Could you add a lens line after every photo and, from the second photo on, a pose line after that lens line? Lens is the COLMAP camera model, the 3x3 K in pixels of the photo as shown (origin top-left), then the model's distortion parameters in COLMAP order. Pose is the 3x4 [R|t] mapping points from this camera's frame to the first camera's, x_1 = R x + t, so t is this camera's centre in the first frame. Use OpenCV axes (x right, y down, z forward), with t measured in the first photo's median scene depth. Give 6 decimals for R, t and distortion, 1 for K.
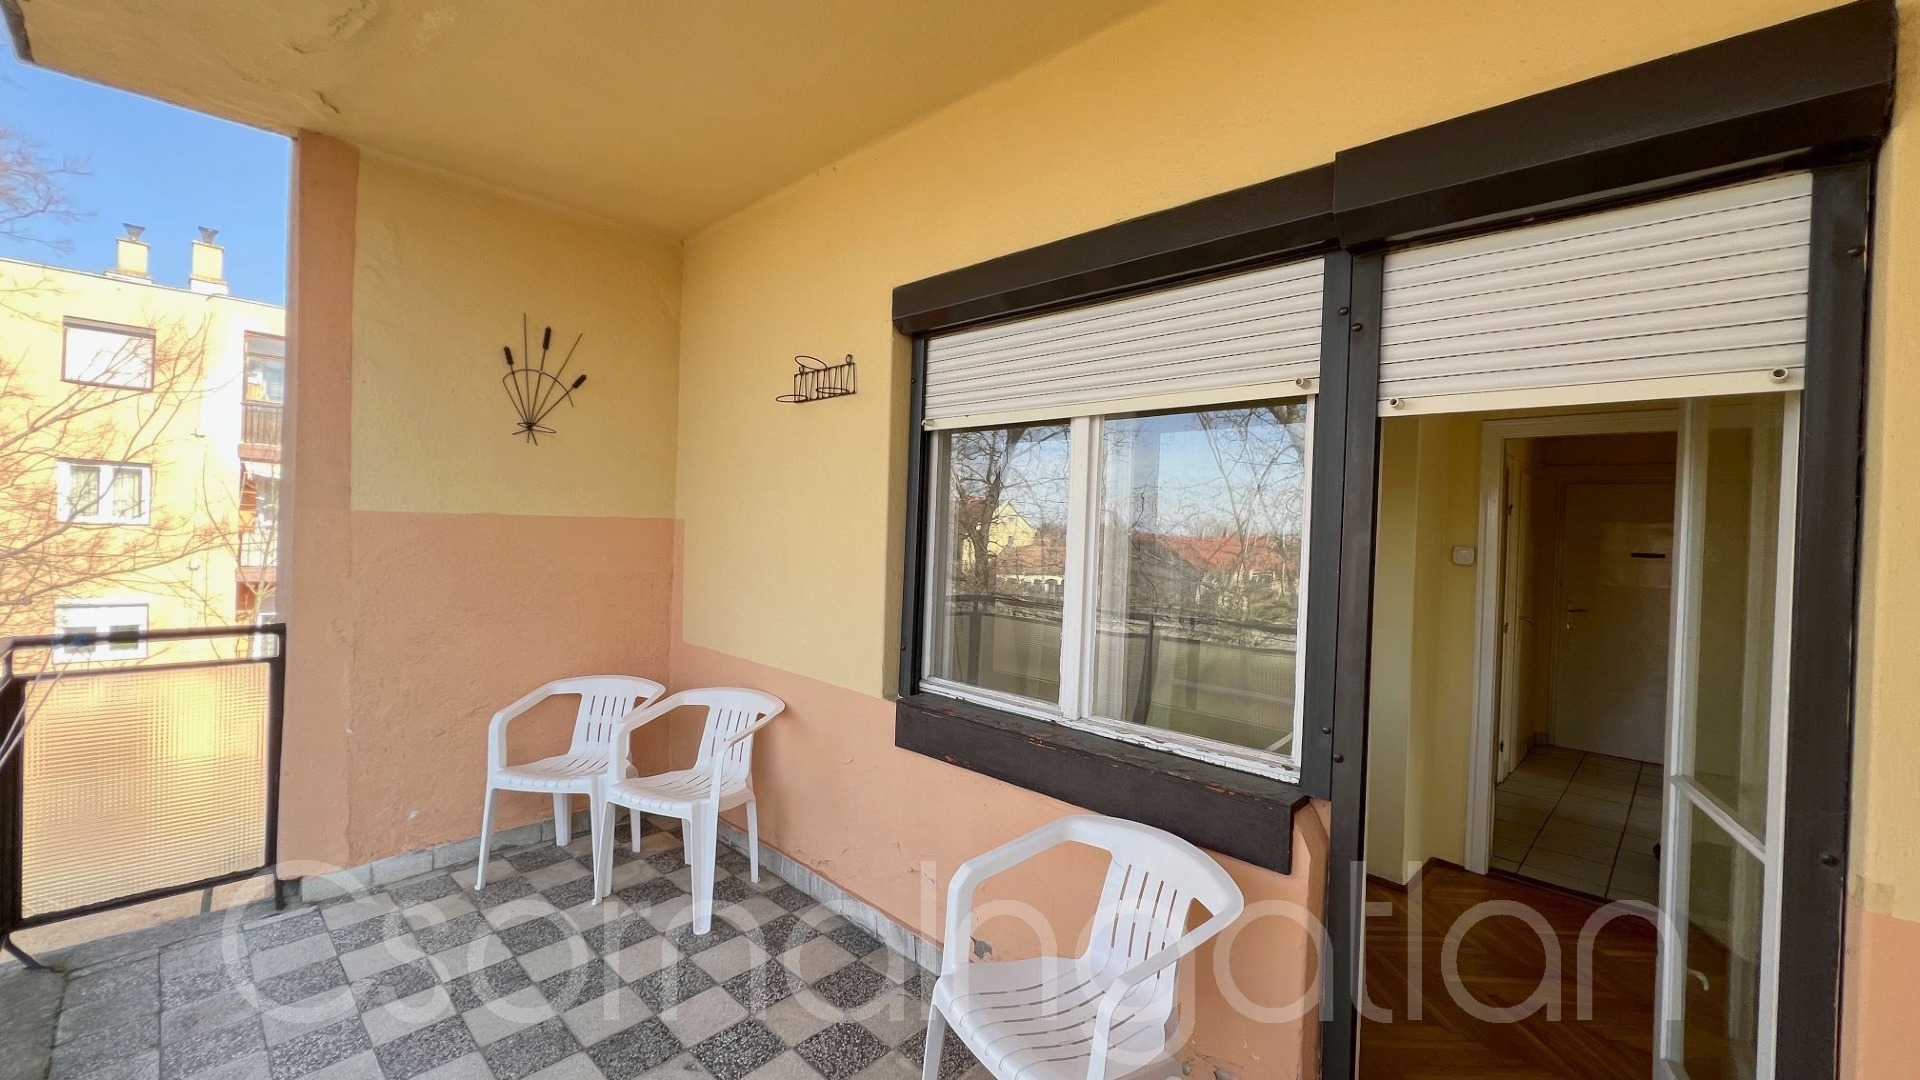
lens RADIAL K [[763.0, 0, 960.4], [0, 763.0, 531.5], [0, 0, 1]] dist [-0.003039, 0.000446]
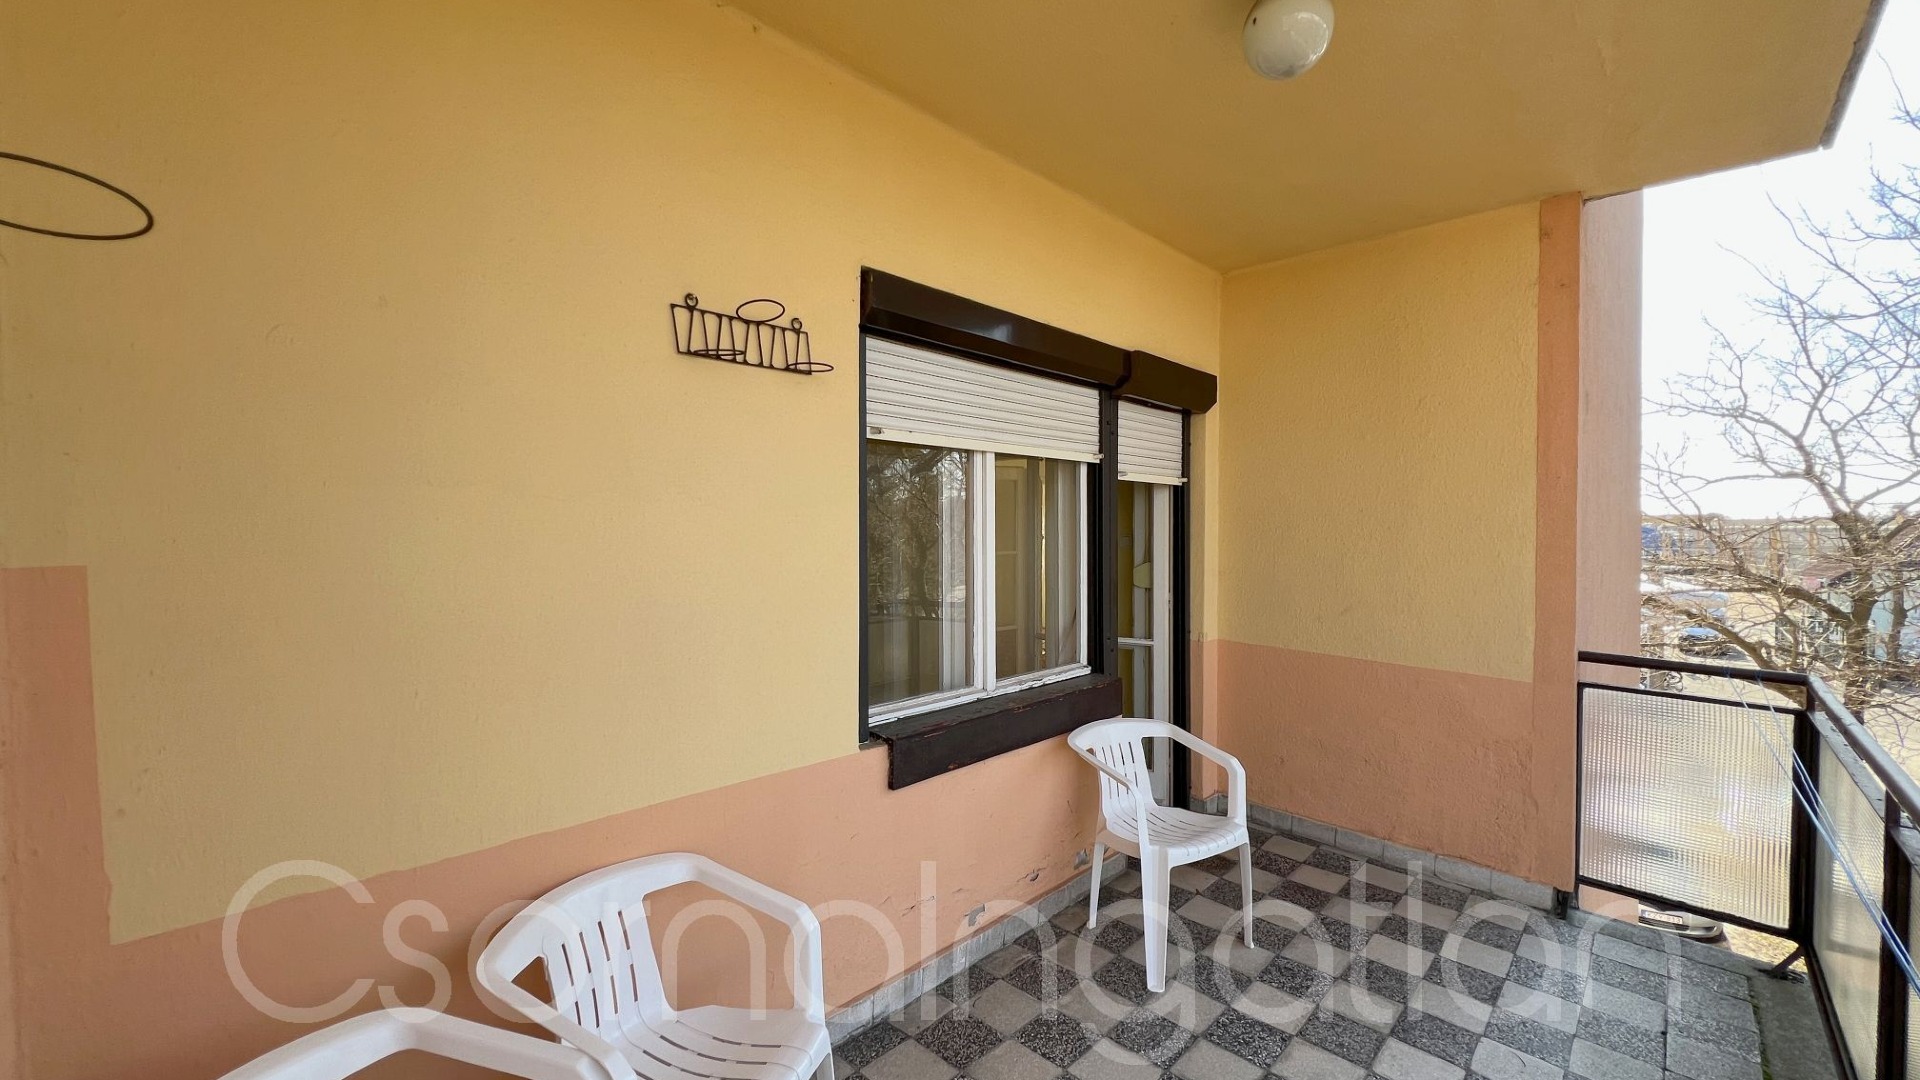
lens RADIAL K [[763.0, 0, 959.4], [0, 763.0, 540.9], [0, 0, 1]] dist [-0.003039, 0.000446]
pose [[0.000349, -0.047193, 0.998886, -1.067896], [0.008906, 0.998846, 0.047188, -0.060245], [-0.999960, 0.008880, 0.000769, 1.010396]]
